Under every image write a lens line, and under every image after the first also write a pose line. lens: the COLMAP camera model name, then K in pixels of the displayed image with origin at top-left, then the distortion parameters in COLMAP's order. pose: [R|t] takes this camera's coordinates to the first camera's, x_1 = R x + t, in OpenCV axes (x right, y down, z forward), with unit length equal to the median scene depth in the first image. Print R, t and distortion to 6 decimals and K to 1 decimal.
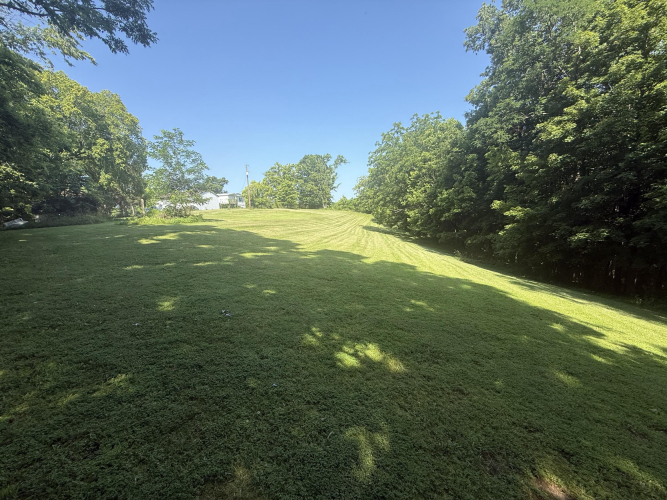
lens RADIAL K [[266.8, 0, 329.1], [0, 266.8, 250.2], [0, 0, 1]] dist [0.000502, 0.000737]
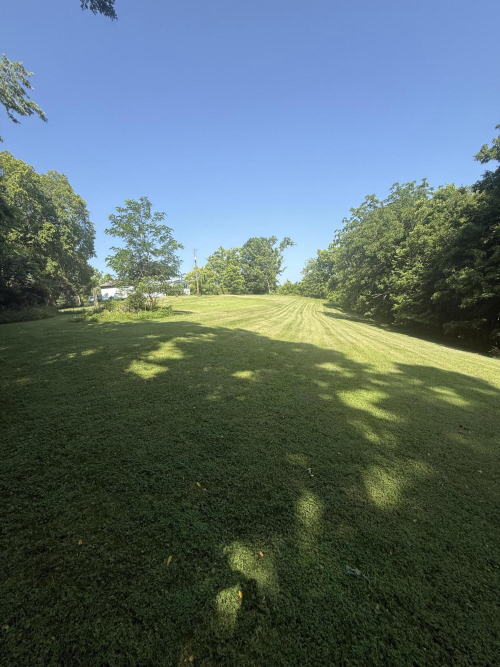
lens RADIAL K [[266.8, 0, 248.1], [0, 266.8, 332.1], [0, 0, 1]] dist [0.000502, 0.000737]
pose [[0.998457, -0.010288, -0.054572, -0.110737], [0.009741, 0.999900, -0.010291, -0.024738], [0.054672, 0.009743, 0.998457, 0.116626]]
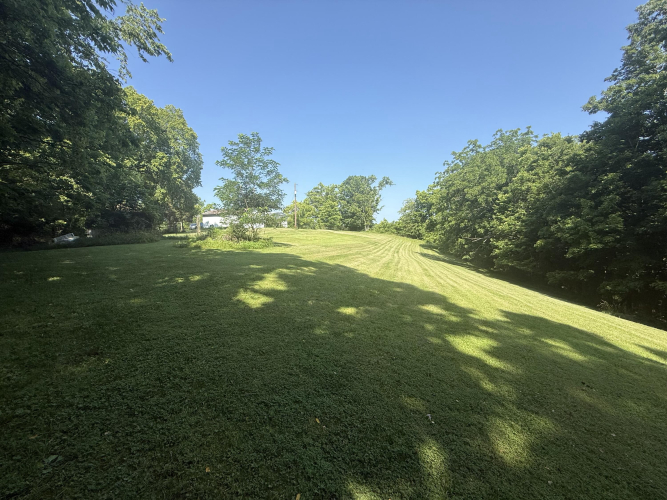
lens RADIAL K [[266.8, 0, 329.6], [0, 266.8, 250.7], [0, 0, 1]] dist [0.000502, 0.000737]
pose [[0.993755, 0.048446, -0.100521, -0.118442], [-0.055890, 0.995793, -0.072610, -0.024474], [0.096581, 0.077775, 0.992282, 0.115258]]
